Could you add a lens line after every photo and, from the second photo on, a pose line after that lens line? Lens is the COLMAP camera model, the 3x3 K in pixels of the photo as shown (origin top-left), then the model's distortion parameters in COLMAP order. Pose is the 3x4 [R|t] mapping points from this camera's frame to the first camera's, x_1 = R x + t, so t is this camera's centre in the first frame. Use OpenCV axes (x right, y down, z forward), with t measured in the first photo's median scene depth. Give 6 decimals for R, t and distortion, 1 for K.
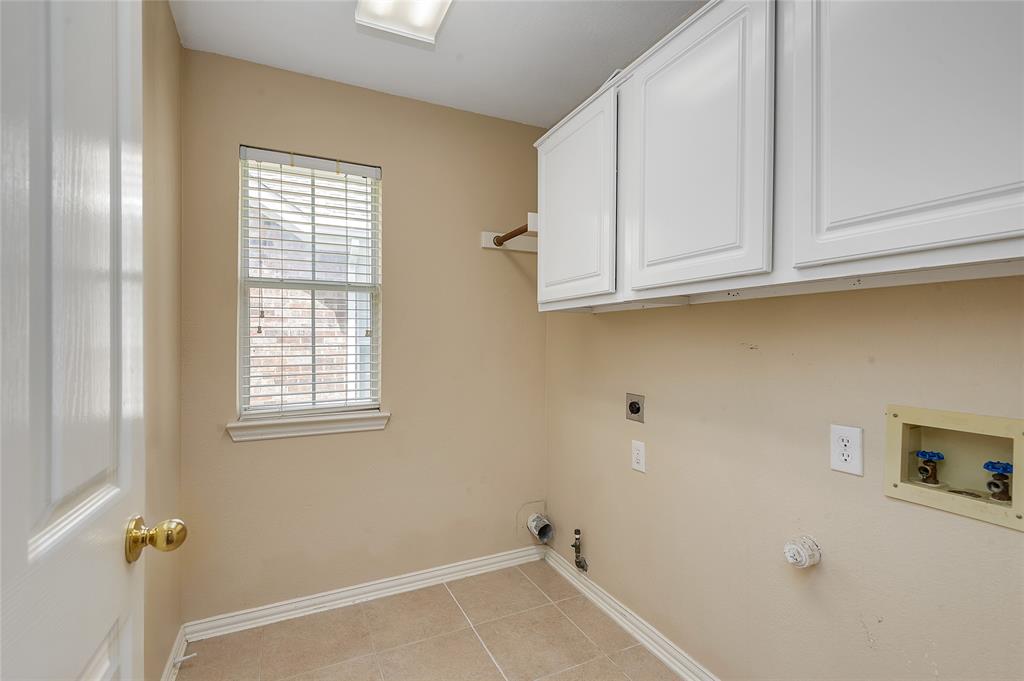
lens RADIAL K [[470.8, 0, 516.7], [0, 470.8, 343.0], [0, 0, 1]] dist [-0.000330, -0.000117]
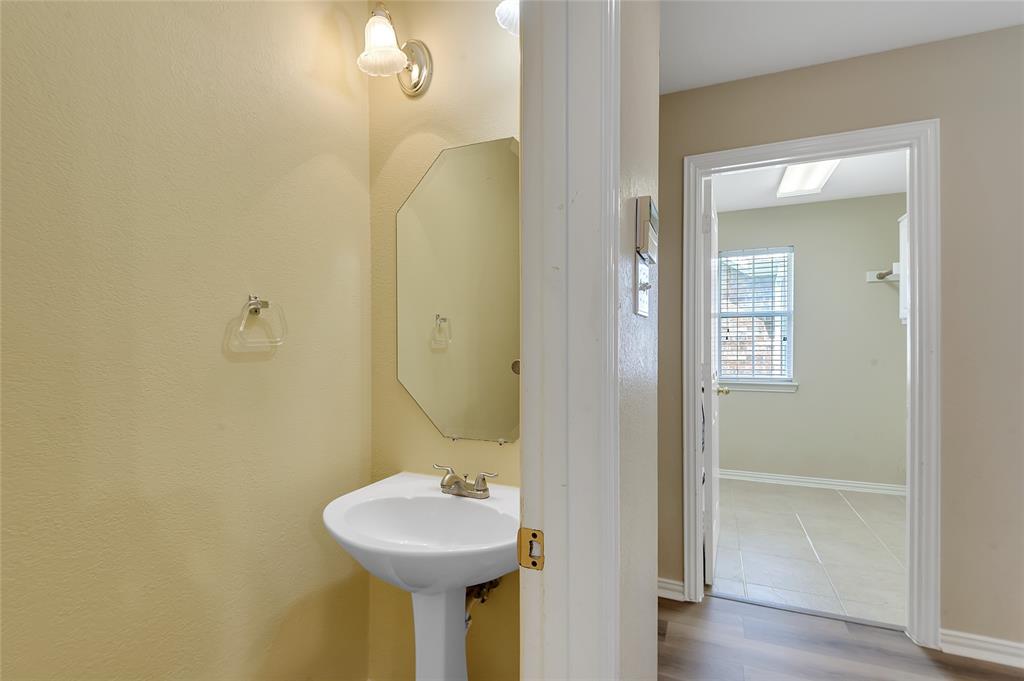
lens RADIAL K [[470.8, 0, 517.3], [0, 470.8, 346.1], [0, 0, 1]] dist [-0.000330, -0.000117]
pose [[0.660660, -0.005997, -0.750661, 0.355193], [0.003811, 0.999982, -0.004634, 0.007604], [0.750675, 0.000200, 0.660671, -0.949790]]
